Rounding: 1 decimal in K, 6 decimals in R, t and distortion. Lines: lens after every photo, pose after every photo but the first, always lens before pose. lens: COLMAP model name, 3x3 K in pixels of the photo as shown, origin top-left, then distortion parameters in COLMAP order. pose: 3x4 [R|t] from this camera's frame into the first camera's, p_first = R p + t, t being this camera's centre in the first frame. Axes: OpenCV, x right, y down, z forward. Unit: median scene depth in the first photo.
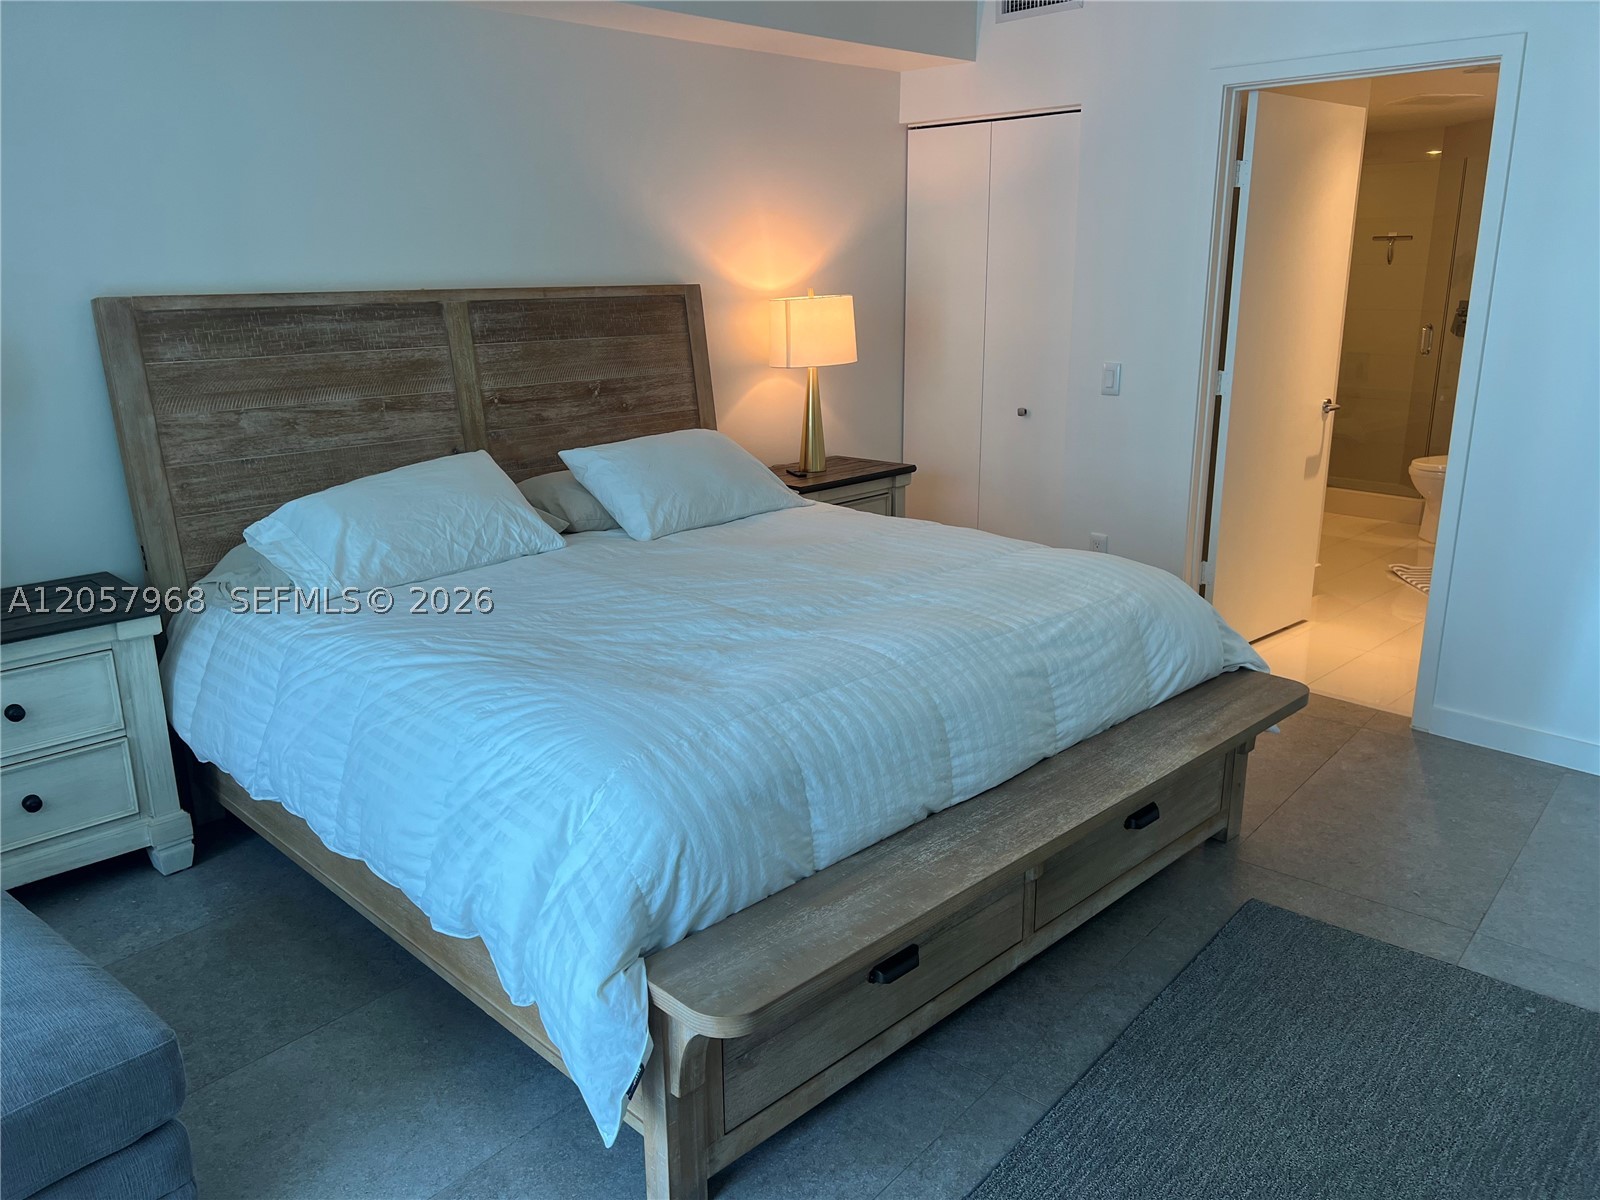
lens RADIAL K [[1214.9, 0, 800.2], [0, 1214.9, 590.1], [0, 0, 1]] dist [0.069033, -0.085830]
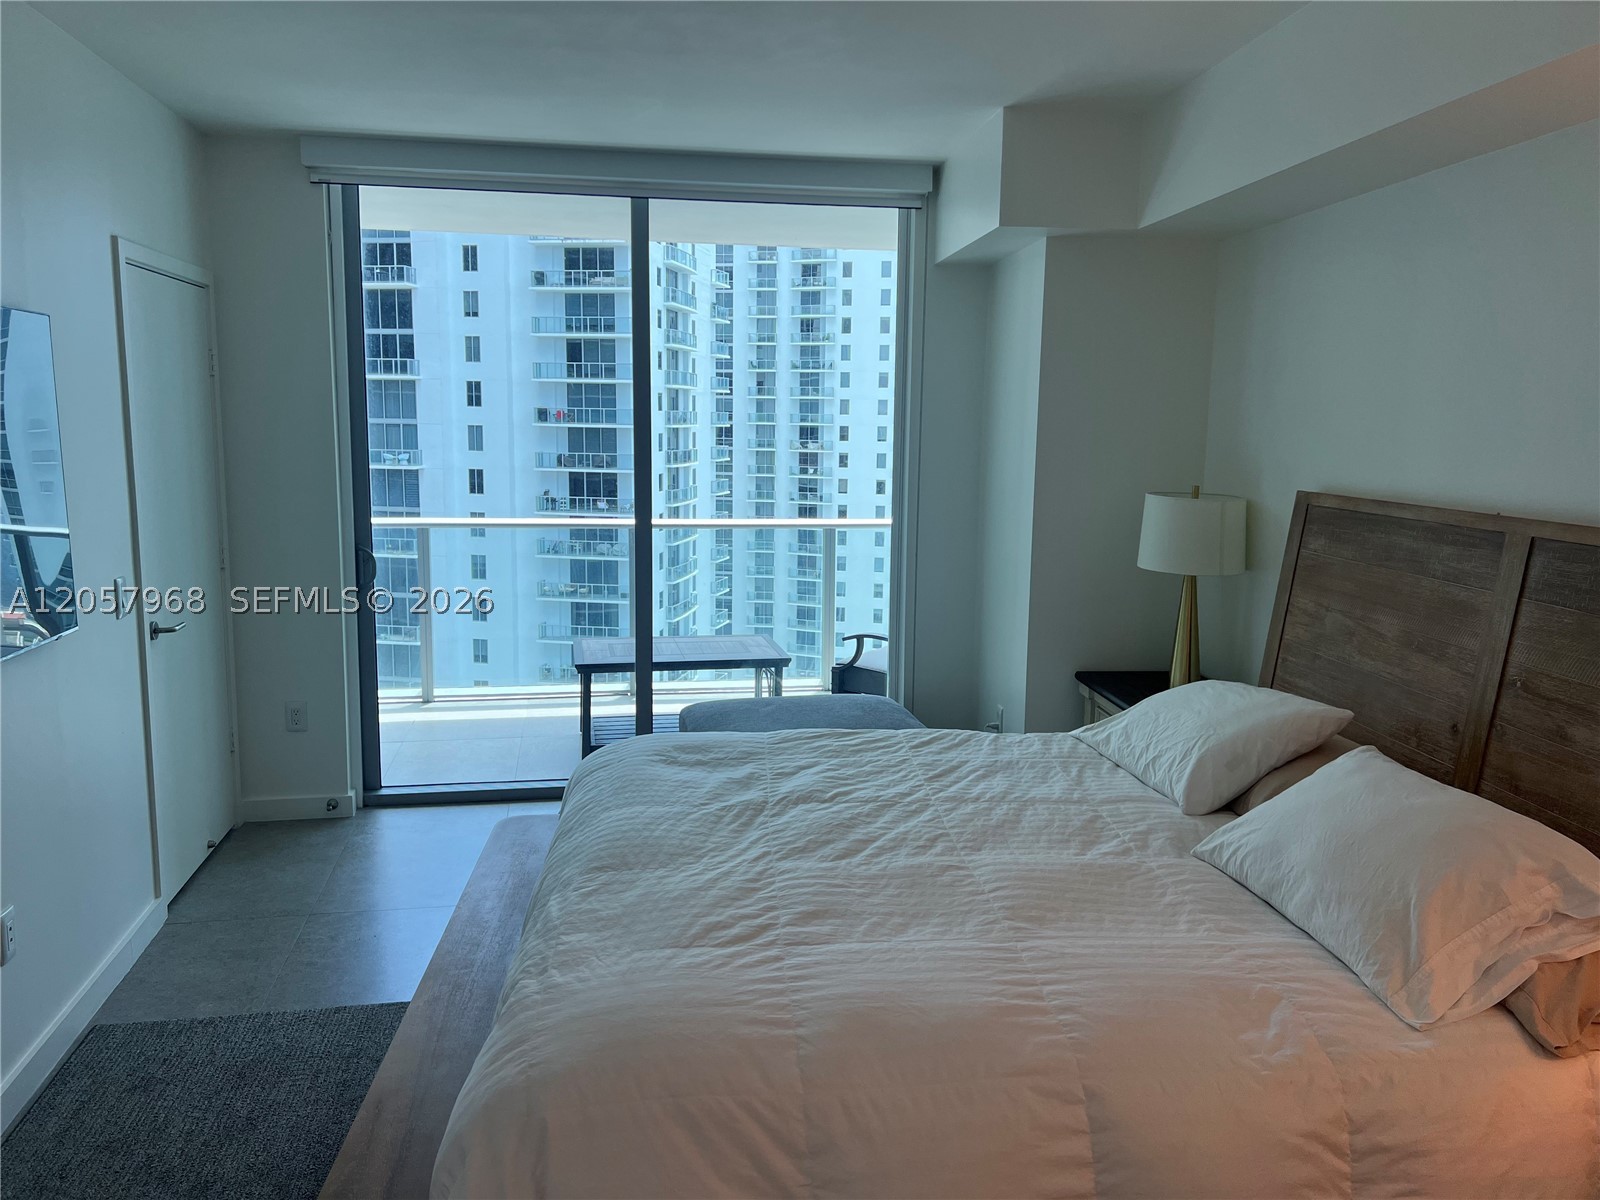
lens RADIAL K [[1214.9, 0, 800.2], [0, 1214.9, 590.1], [0, 0, 1]] dist [0.069033, -0.085830]
pose [[-0.631008, 0.113757, -0.767391, 0.541206], [-0.209036, 0.927671, 0.309402, -0.349508], [0.747083, 0.355648, -0.561589, 1.134525]]
